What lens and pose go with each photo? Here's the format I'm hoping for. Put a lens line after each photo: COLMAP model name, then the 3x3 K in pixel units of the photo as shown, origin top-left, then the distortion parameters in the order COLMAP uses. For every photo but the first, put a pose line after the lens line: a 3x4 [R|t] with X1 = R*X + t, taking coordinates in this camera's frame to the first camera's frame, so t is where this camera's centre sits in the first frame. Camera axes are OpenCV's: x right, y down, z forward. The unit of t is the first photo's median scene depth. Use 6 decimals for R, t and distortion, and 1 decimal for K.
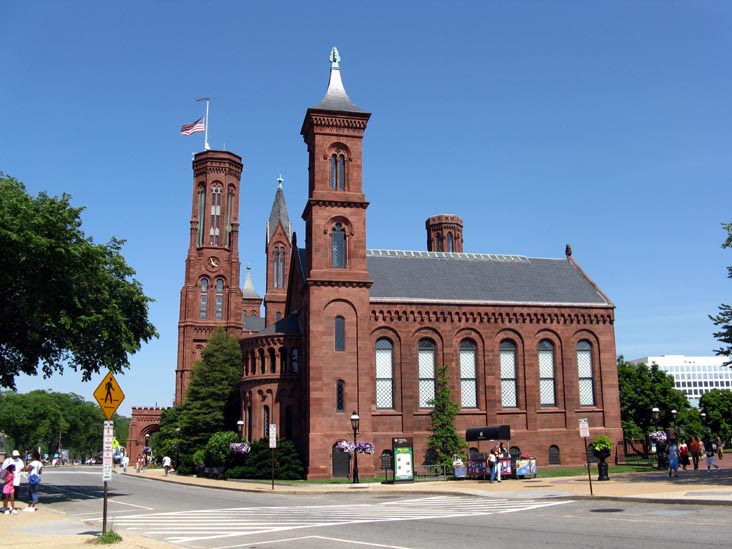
lens RADIAL K [[738.1, 0, 365.8], [0, 738.1, 276.2], [0, 0, 1]] dist [-0.123254, 0.000000]
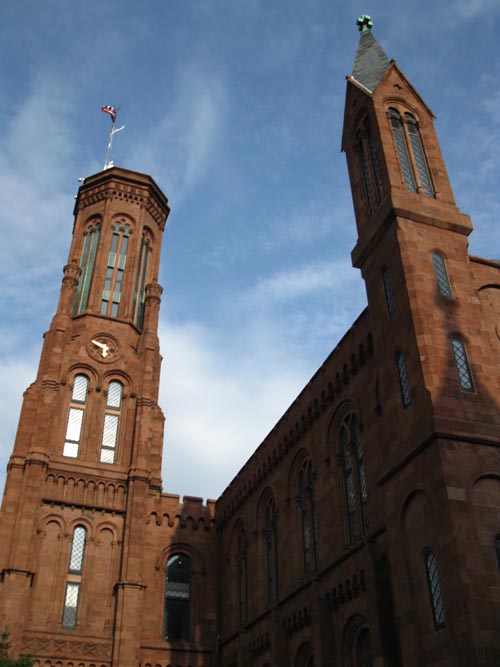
lens RADIAL K [[706.4, 0, 249.7], [0, 706.4, 331.5], [0, 0, 1]] dist [-0.129898, 0.000000]
pose [[0.993274, 0.069277, 0.092777, -0.158187], [-0.024997, 0.910666, -0.412387, 0.150403], [-0.113058, 0.407295, 0.906272, 0.585379]]
